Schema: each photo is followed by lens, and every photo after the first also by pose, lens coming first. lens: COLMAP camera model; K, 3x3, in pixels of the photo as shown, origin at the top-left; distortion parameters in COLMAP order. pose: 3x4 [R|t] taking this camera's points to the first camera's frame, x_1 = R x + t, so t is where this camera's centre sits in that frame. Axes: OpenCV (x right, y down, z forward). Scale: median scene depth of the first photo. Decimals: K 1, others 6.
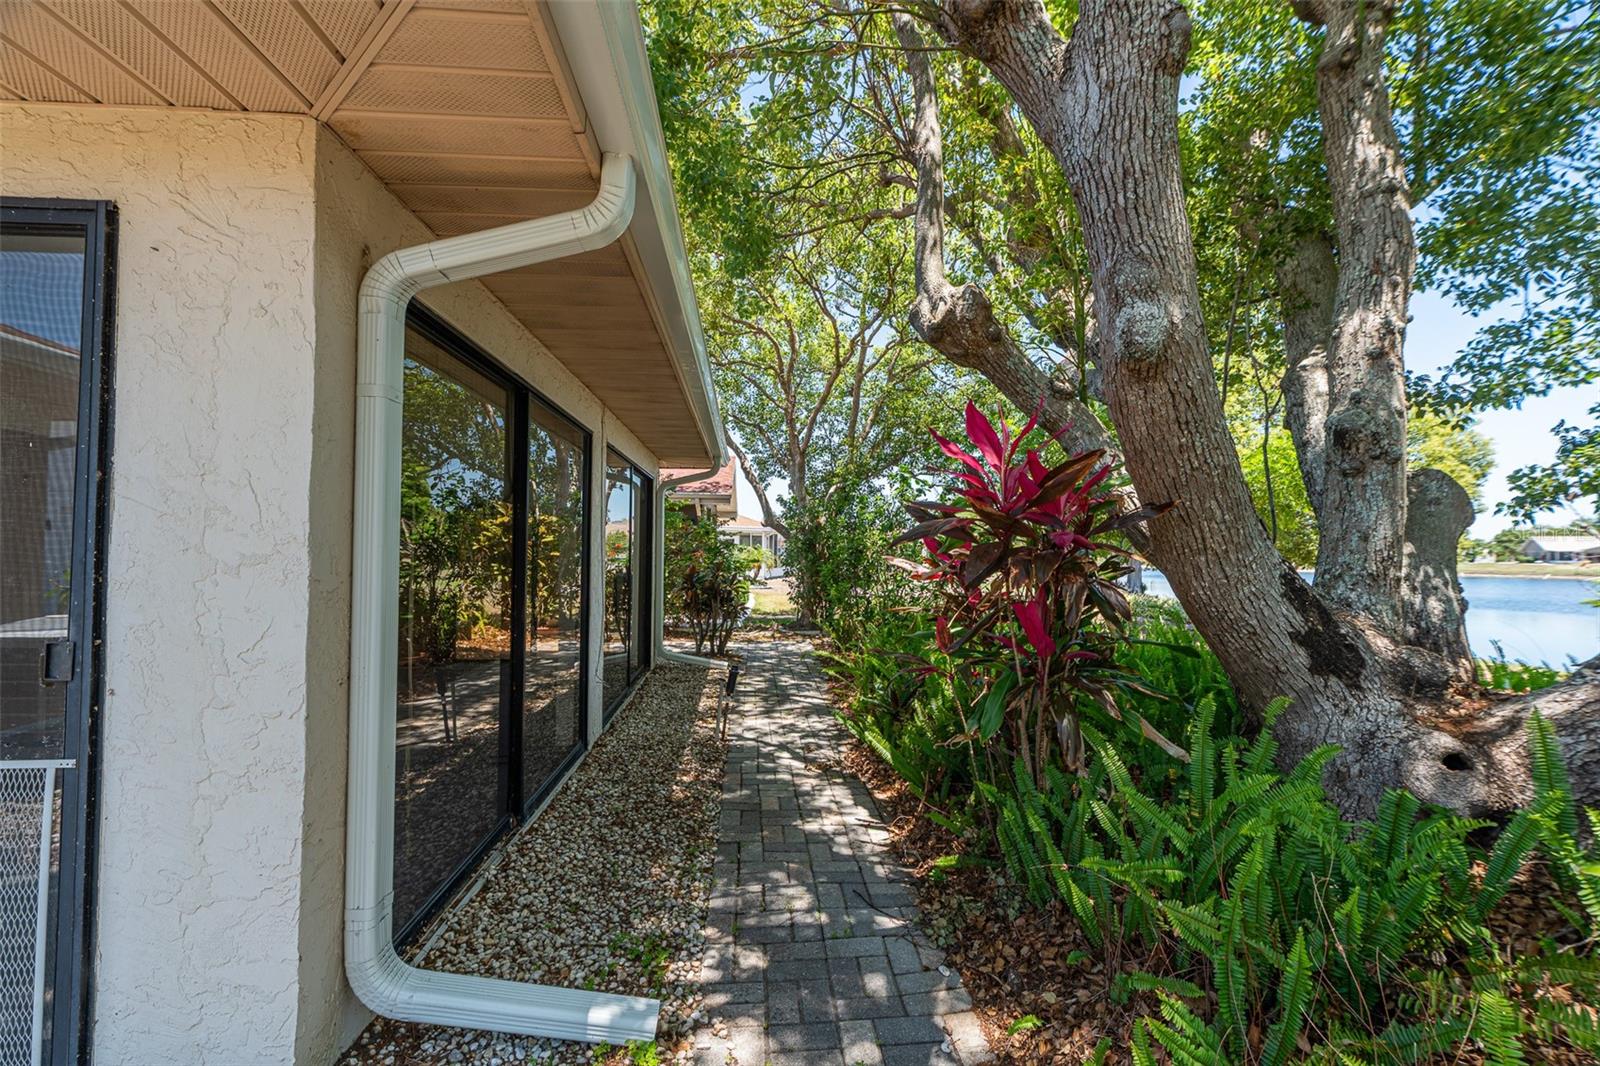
lens RADIAL K [[693.9, 0, 795.4], [0, 693.9, 537.9], [0, 0, 1]] dist [-0.003005, 0.002127]
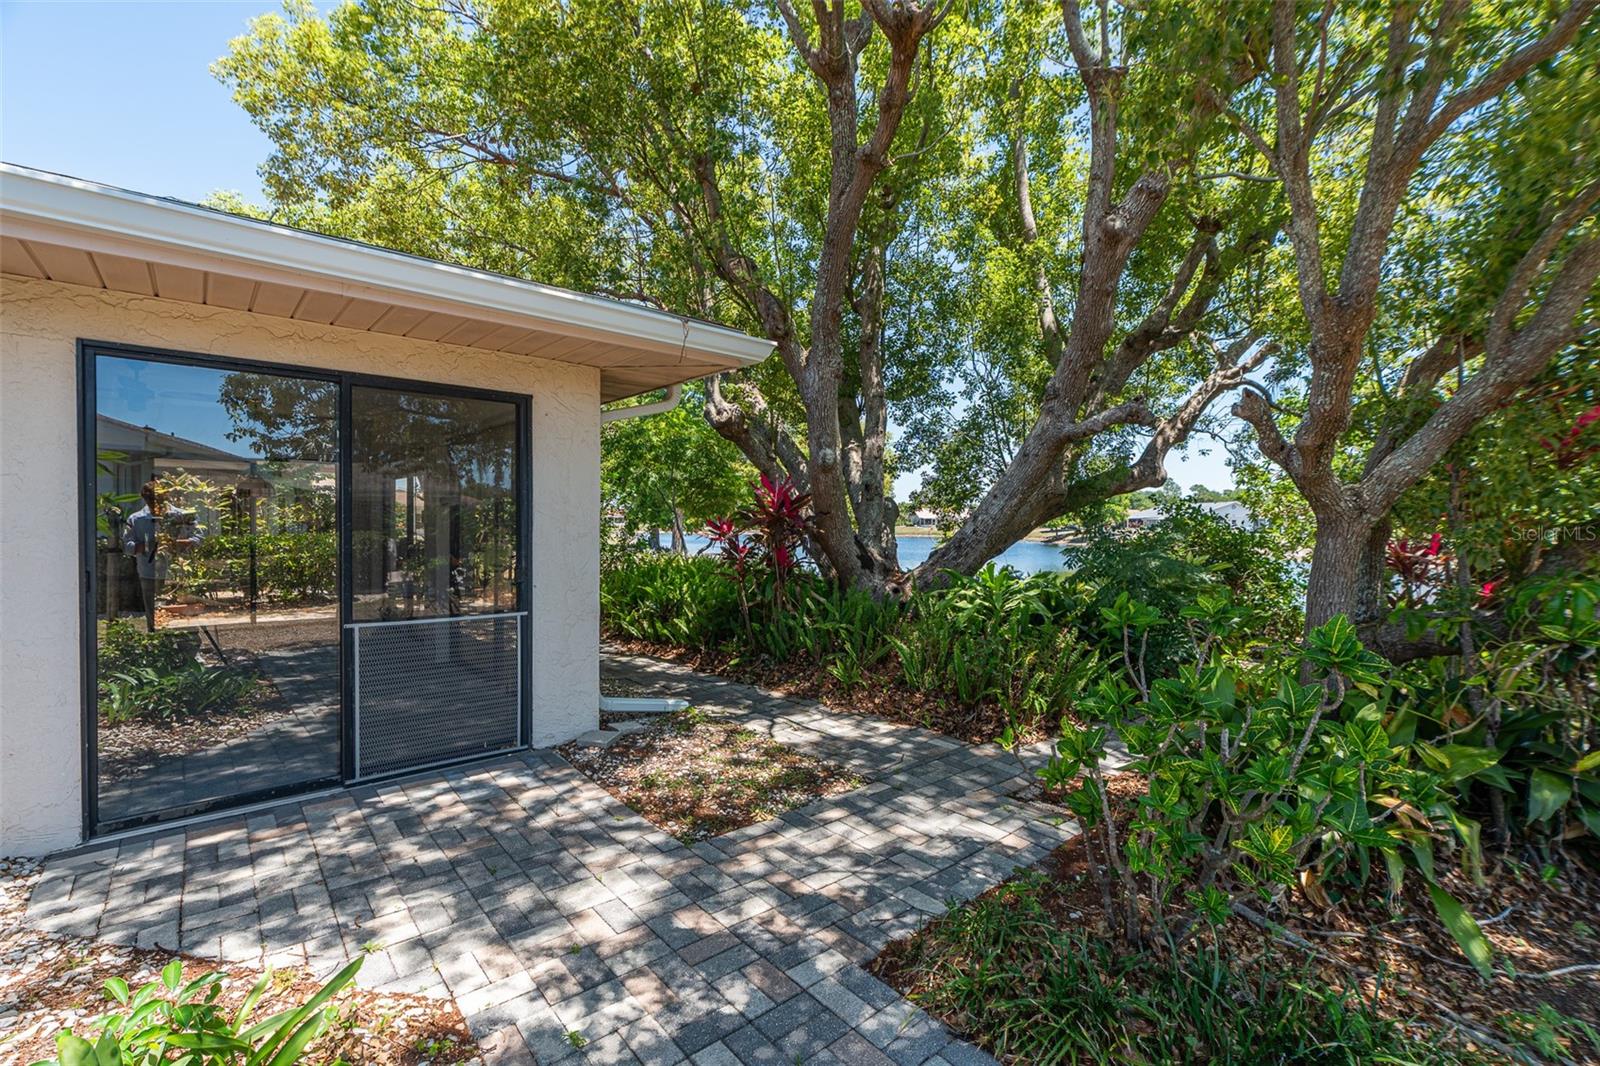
lens RADIAL K [[693.9, 0, 799.3], [0, 693.9, 536.2], [0, 0, 1]] dist [-0.003005, 0.002127]
pose [[0.794311, -0.013305, 0.607366, -1.171246], [-0.014481, 0.999061, 0.040822, -0.058162], [-0.607339, -0.041221, 0.793373, -1.102986]]
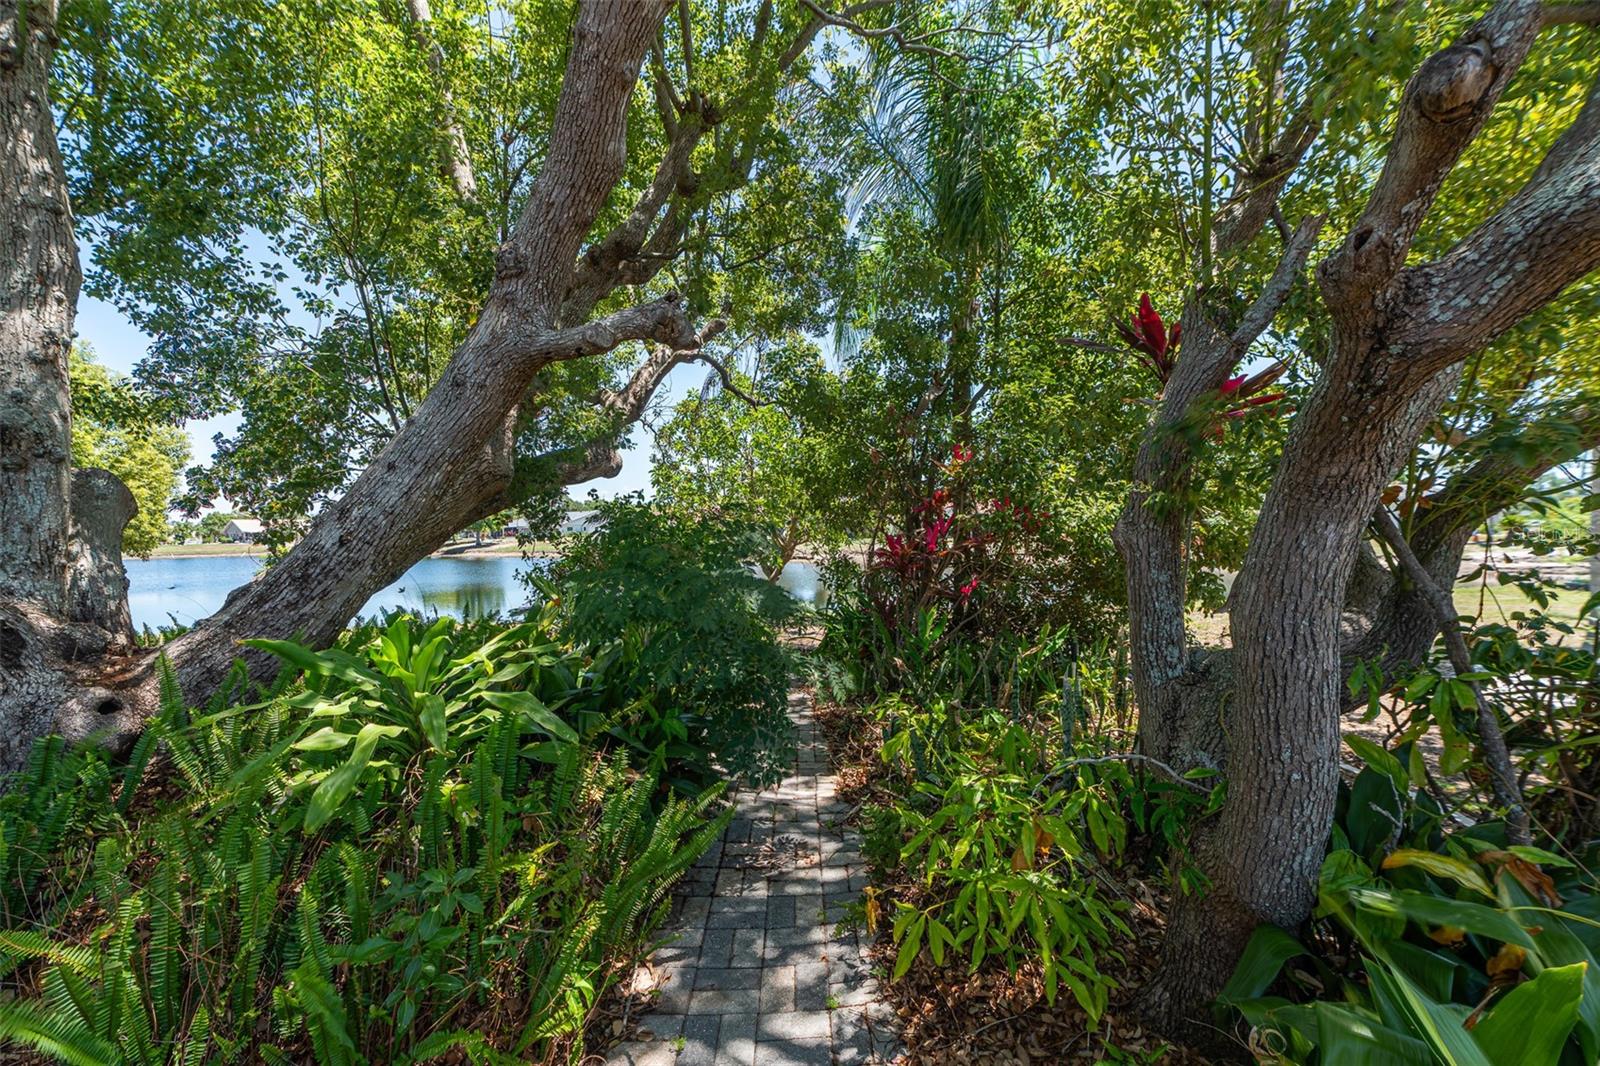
lens RADIAL K [[693.9, 0, 790.7], [0, 693.9, 531.3], [0, 0, 1]] dist [-0.003005, 0.002127]
pose [[0.077747, -0.012391, 0.996896, -0.165544], [-0.002755, 0.999916, 0.012643, -0.013654], [-0.996969, -0.003729, 0.077706, -0.271492]]
